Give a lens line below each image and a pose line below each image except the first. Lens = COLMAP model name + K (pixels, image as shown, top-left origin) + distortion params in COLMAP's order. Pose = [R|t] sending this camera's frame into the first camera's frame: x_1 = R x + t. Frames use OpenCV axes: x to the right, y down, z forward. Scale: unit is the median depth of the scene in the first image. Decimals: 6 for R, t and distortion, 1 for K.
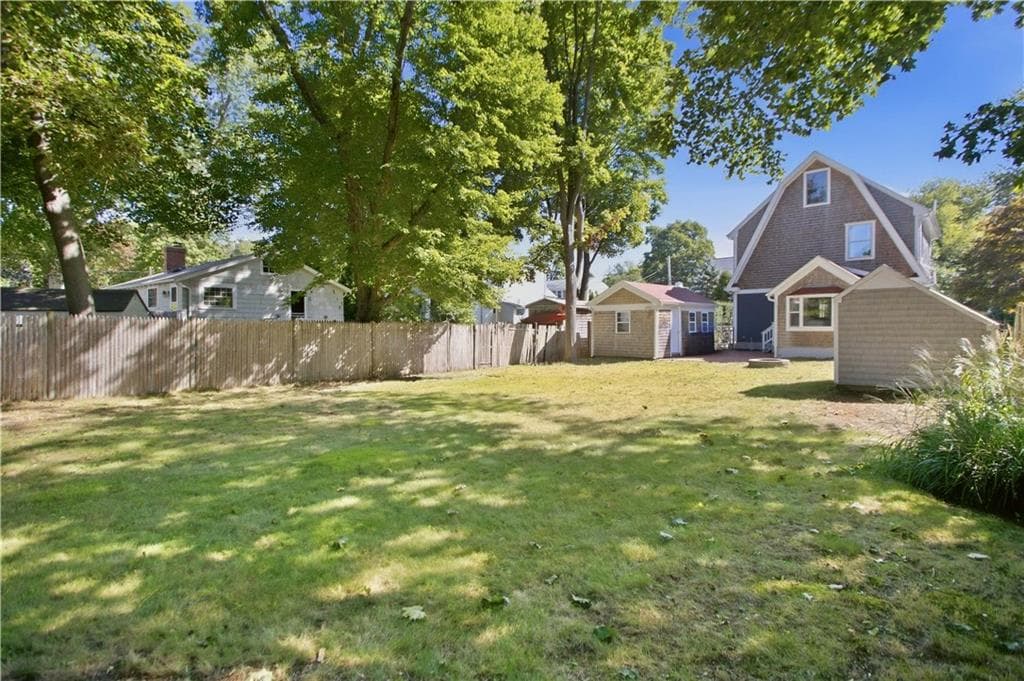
lens RADIAL K [[497.0, 0, 508.0], [0, 497.0, 327.1], [0, 0, 1]] dist [-0.000852, -0.000059]
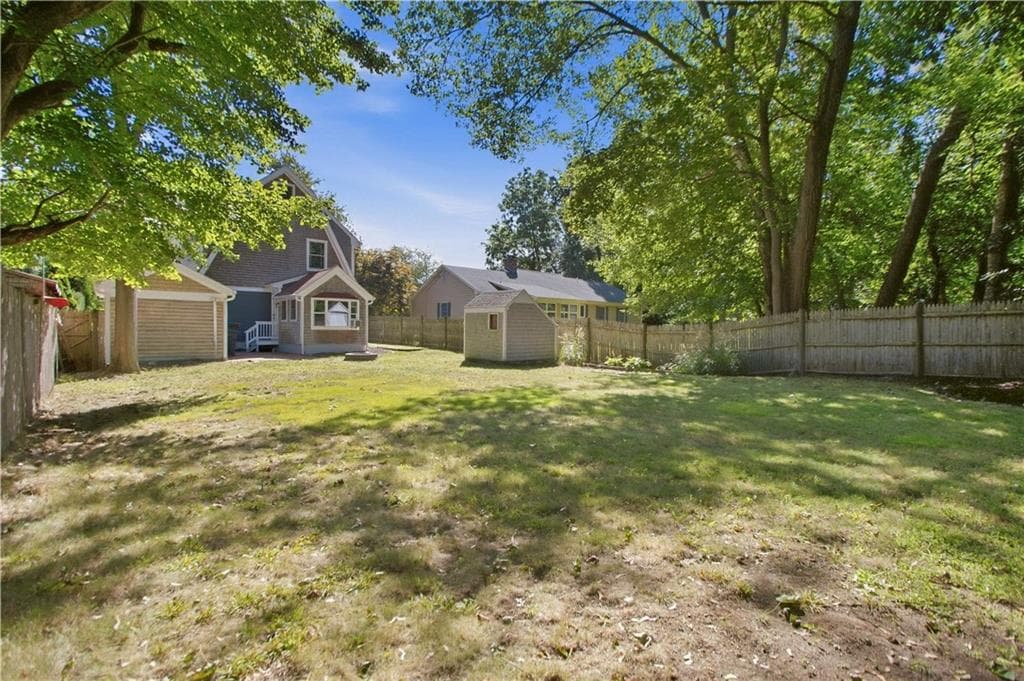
lens RADIAL K [[518.8, 0, 512.0], [0, 518.8, 340.5], [0, 0, 1]] dist [0.000316, 0.000039]
pose [[0.096464, -0.005708, 0.995320, -0.523951], [-0.008150, 0.999946, 0.006524, 0.020298], [-0.995303, -0.008741, 0.096412, 0.439428]]
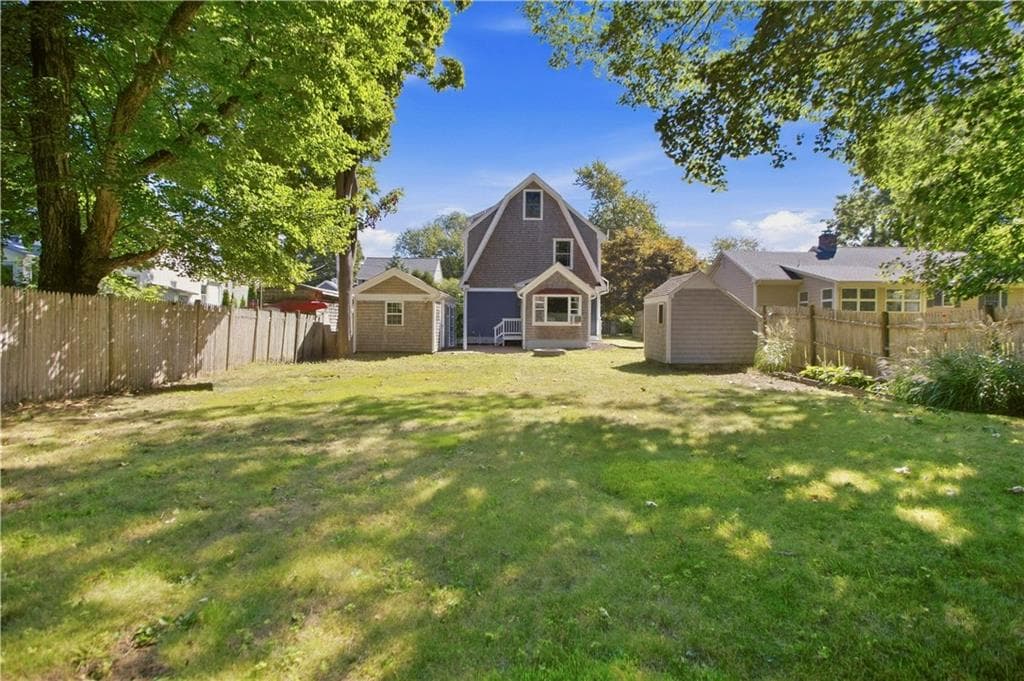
lens RADIAL K [[504.1, 0, 512.0], [0, 504.1, 340.5], [0, 0, 1]] dist [-0.000704, 0.000061]
pose [[0.720463, -0.004633, 0.693478, -0.269740], [-0.012137, 0.999740, 0.019288, 0.019888], [-0.693387, -0.022313, 0.720220, 0.194113]]
